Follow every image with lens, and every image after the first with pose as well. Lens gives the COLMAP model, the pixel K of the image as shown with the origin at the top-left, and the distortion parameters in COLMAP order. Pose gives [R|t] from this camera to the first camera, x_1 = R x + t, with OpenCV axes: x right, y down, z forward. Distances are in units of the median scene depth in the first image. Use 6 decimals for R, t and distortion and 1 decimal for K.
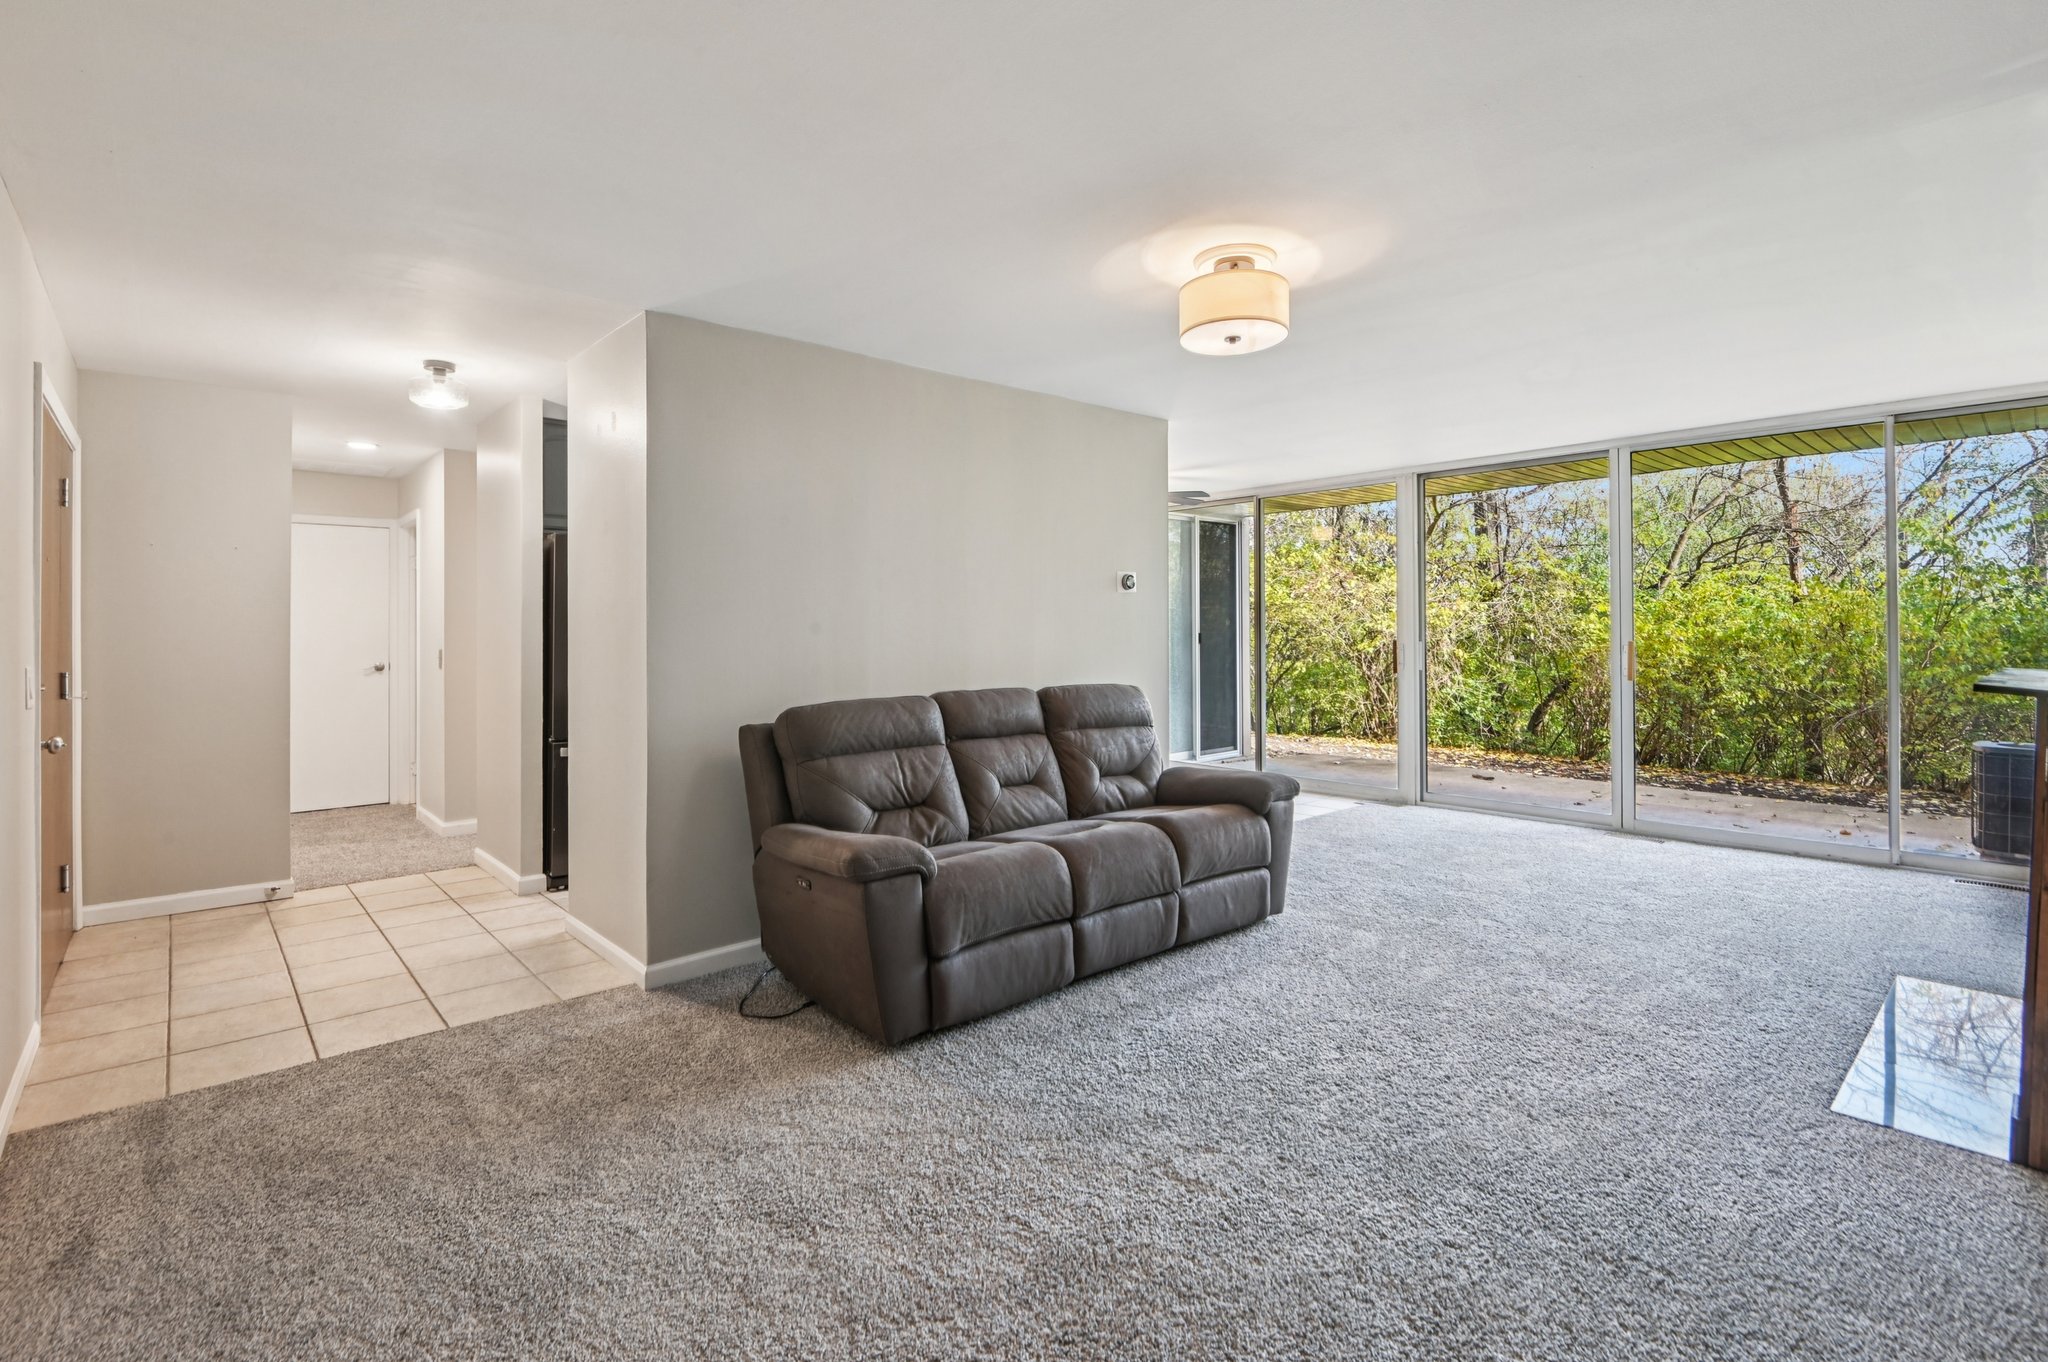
lens RADIAL K [[962.1, 0, 1019.9], [0, 962.1, 637.9], [0, 0, 1]] dist [0.000768, -0.013093]
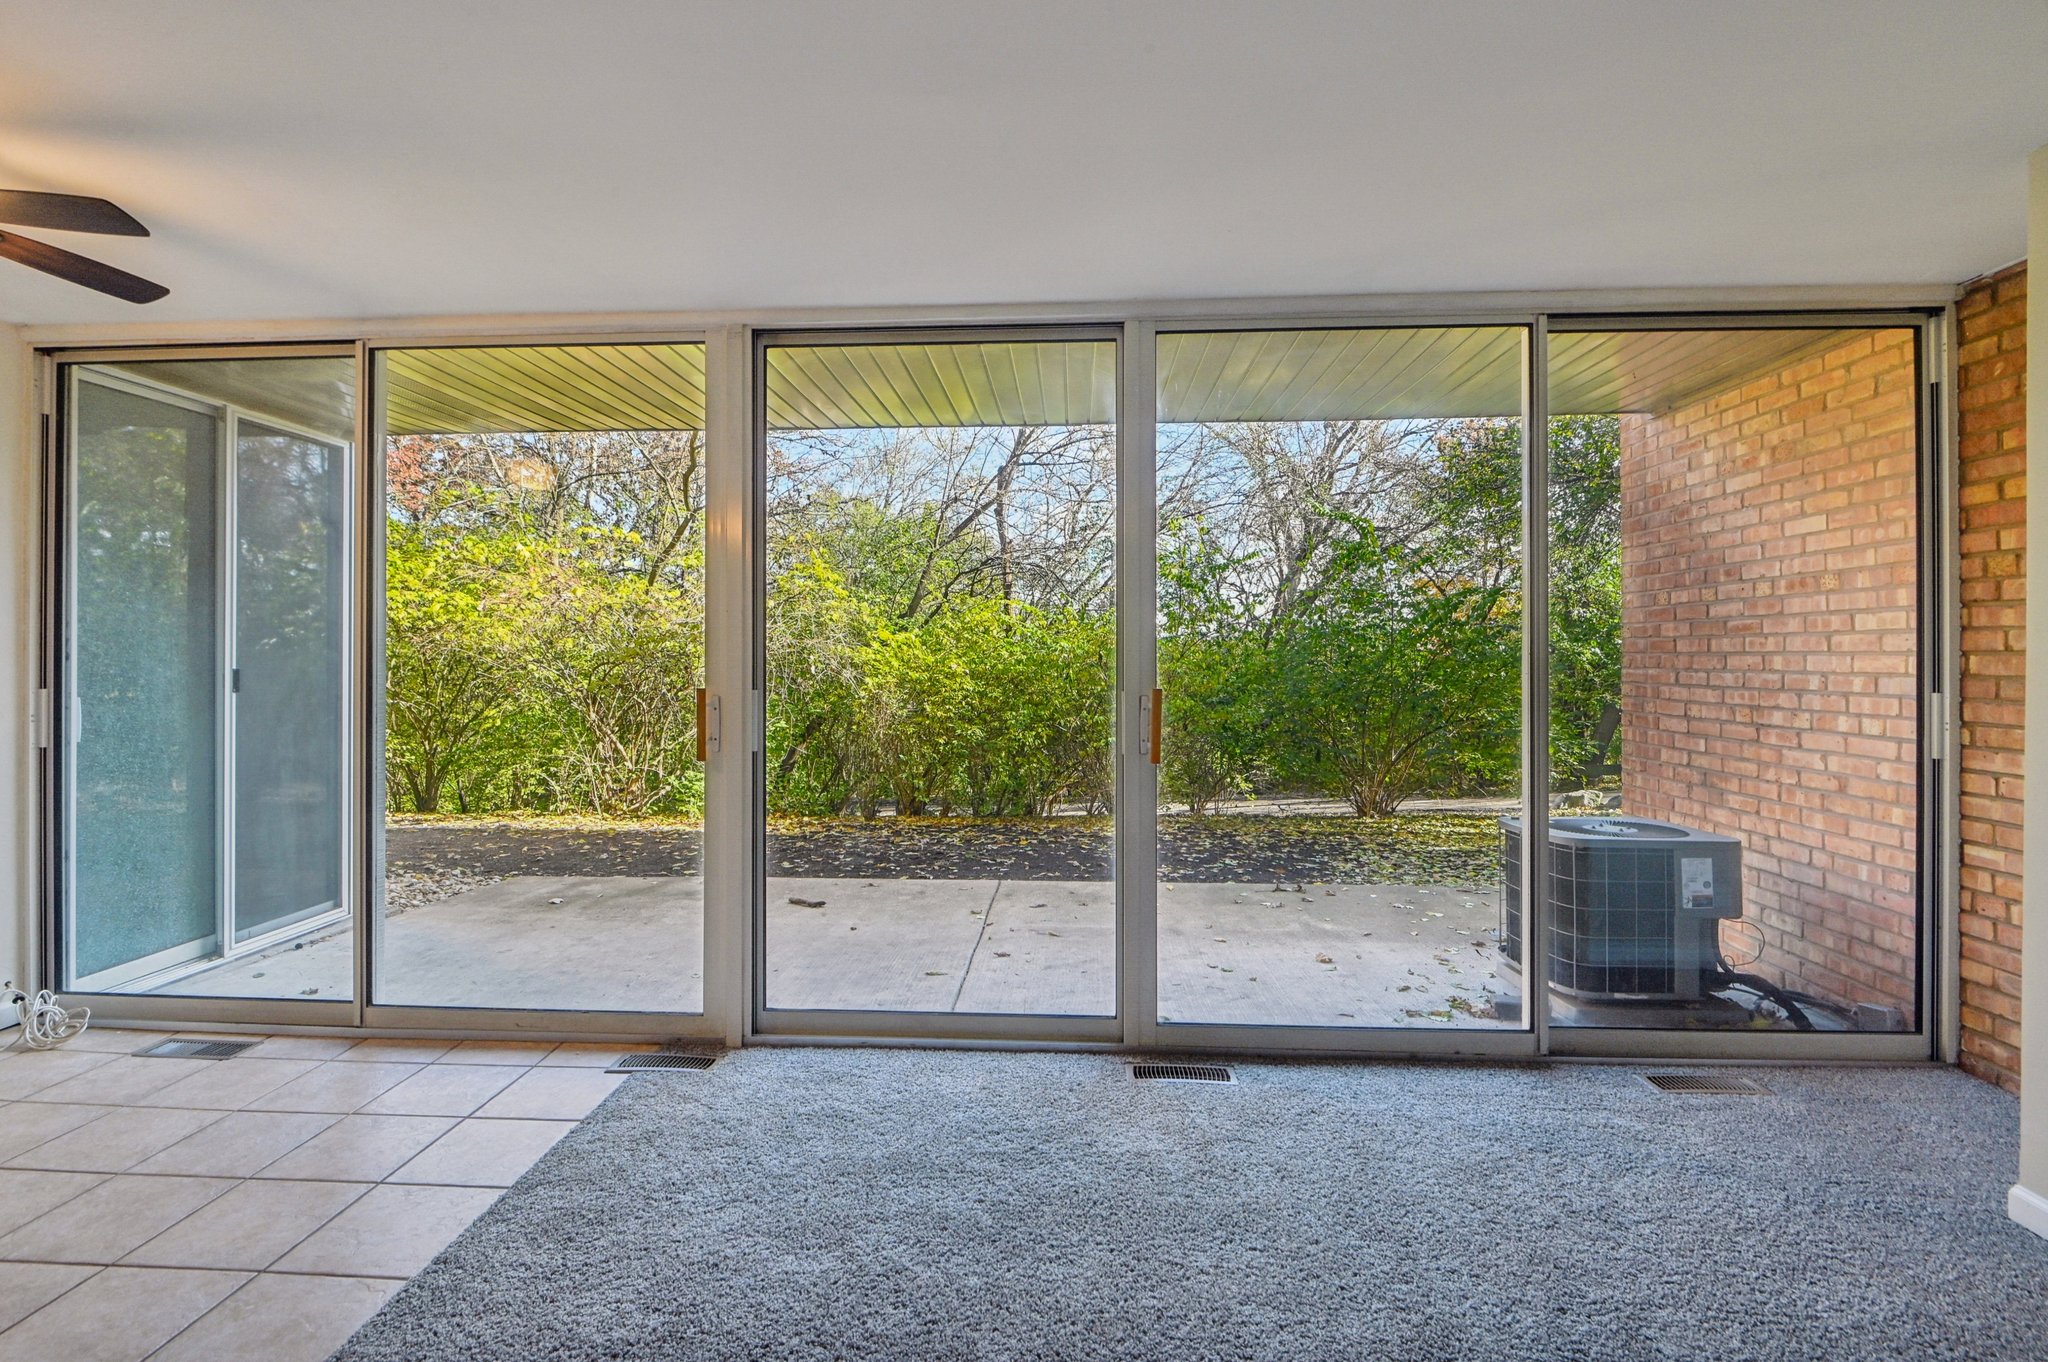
lens RADIAL K [[953.0, 0, 1020.0], [0, 953.0, 651.7], [0, 0, 1]] dist [-0.000652, -0.001619]
pose [[0.710820, 0.008307, 0.703324, 0.116568], [0.001950, 0.999903, -0.013781, -0.007009], [-0.703371, 0.011167, 0.710735, 0.368336]]
